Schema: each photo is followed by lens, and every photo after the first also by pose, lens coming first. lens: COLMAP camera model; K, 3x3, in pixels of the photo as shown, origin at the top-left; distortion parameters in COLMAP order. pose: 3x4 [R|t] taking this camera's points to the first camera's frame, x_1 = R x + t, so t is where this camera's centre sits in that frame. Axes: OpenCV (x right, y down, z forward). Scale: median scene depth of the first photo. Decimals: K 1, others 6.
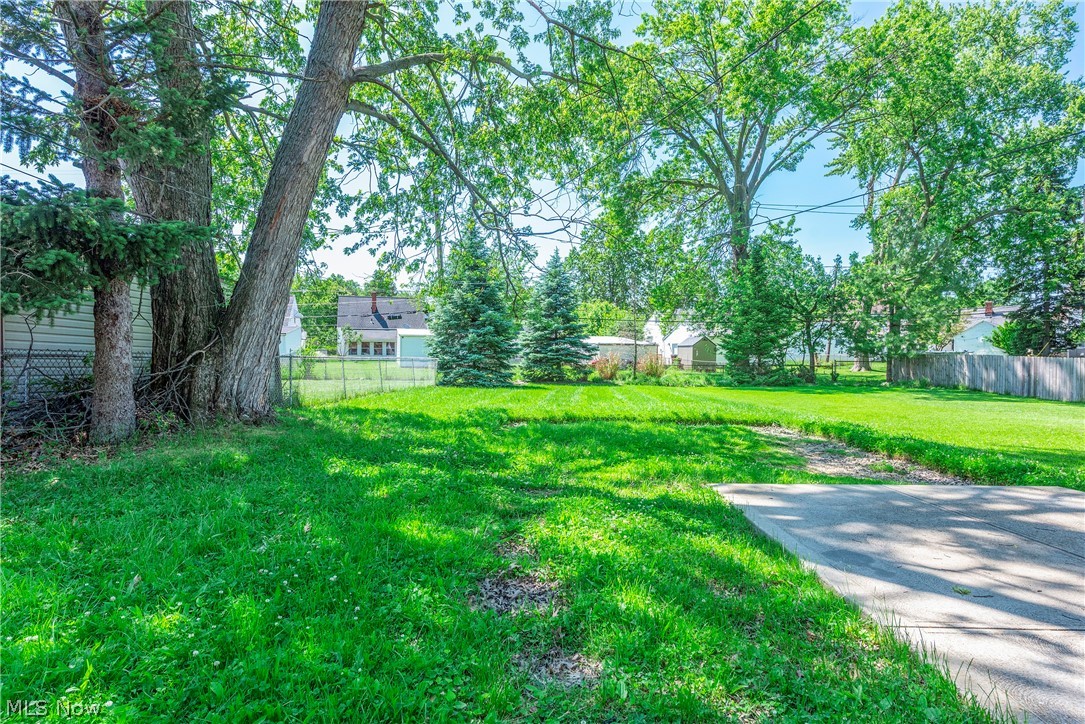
lens RADIAL K [[613.3, 0, 542.2], [0, 613.3, 361.4], [0, 0, 1]] dist [0.000528, -0.000220]
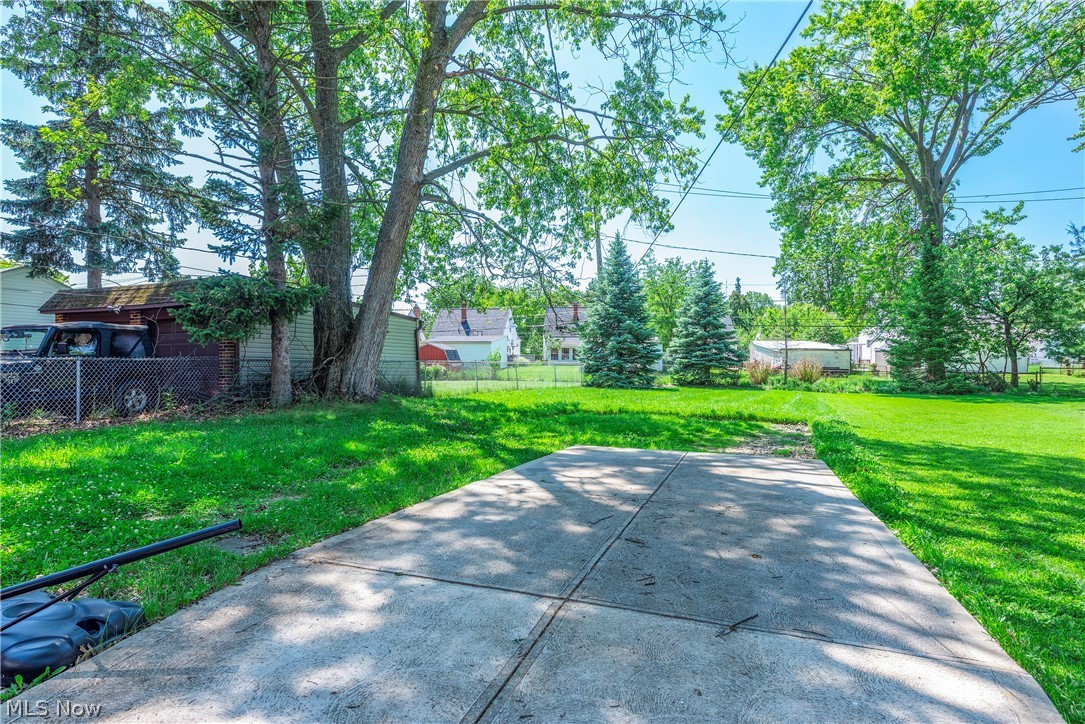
lens RADIAL K [[613.3, 0, 542.3], [0, 613.3, 362.7], [0, 0, 1]] dist [0.000528, -0.000220]
pose [[0.934101, 0.002923, -0.356997, 0.139234], [-0.005096, 0.999974, -0.005146, 0.000646], [0.356973, 0.006627, 0.934091, -0.088125]]
